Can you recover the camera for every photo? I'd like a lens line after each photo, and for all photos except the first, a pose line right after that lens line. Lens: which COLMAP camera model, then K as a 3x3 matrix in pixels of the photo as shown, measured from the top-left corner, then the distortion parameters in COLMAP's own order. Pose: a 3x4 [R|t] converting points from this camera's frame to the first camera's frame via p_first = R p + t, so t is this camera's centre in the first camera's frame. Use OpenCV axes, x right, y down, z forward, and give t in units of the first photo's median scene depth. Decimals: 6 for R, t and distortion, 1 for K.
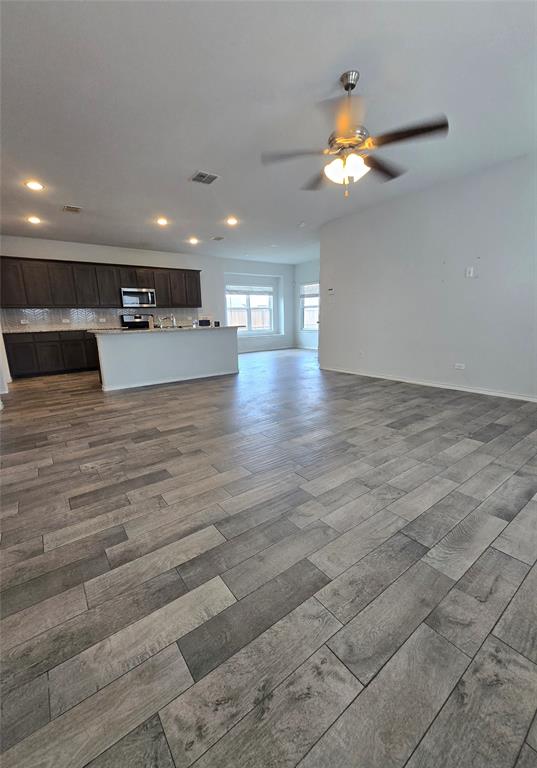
lens RADIAL K [[311.2, 0, 266.4], [0, 311.2, 381.1], [0, 0, 1]] dist [-0.004313, -0.000751]
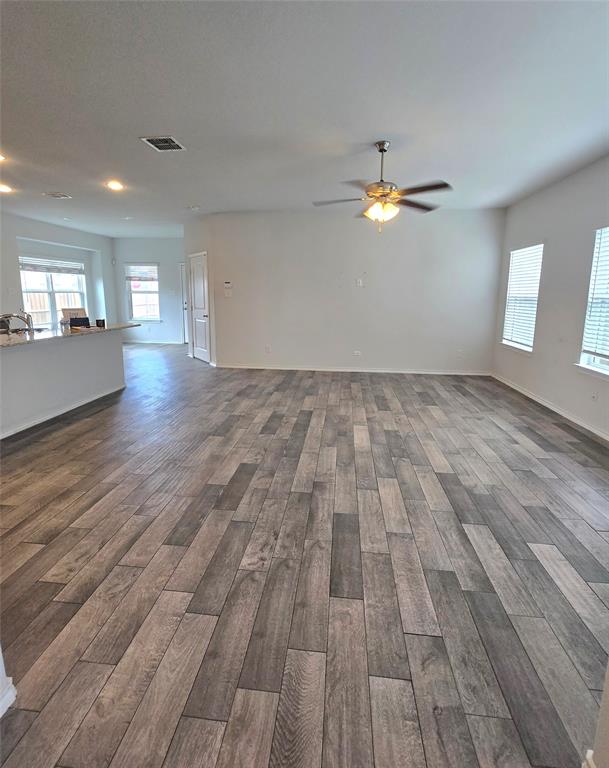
lens RADIAL K [[336.5, 0, 310.0], [0, 336.5, 346.0], [0, 0, 1]] dist [-0.004849, 0.001321]
pose [[0.667369, -0.084407, 0.739929, -0.978331], [0.121822, 0.992546, 0.003348, -0.187321], [-0.734696, 0.087905, 0.672677, 0.347495]]
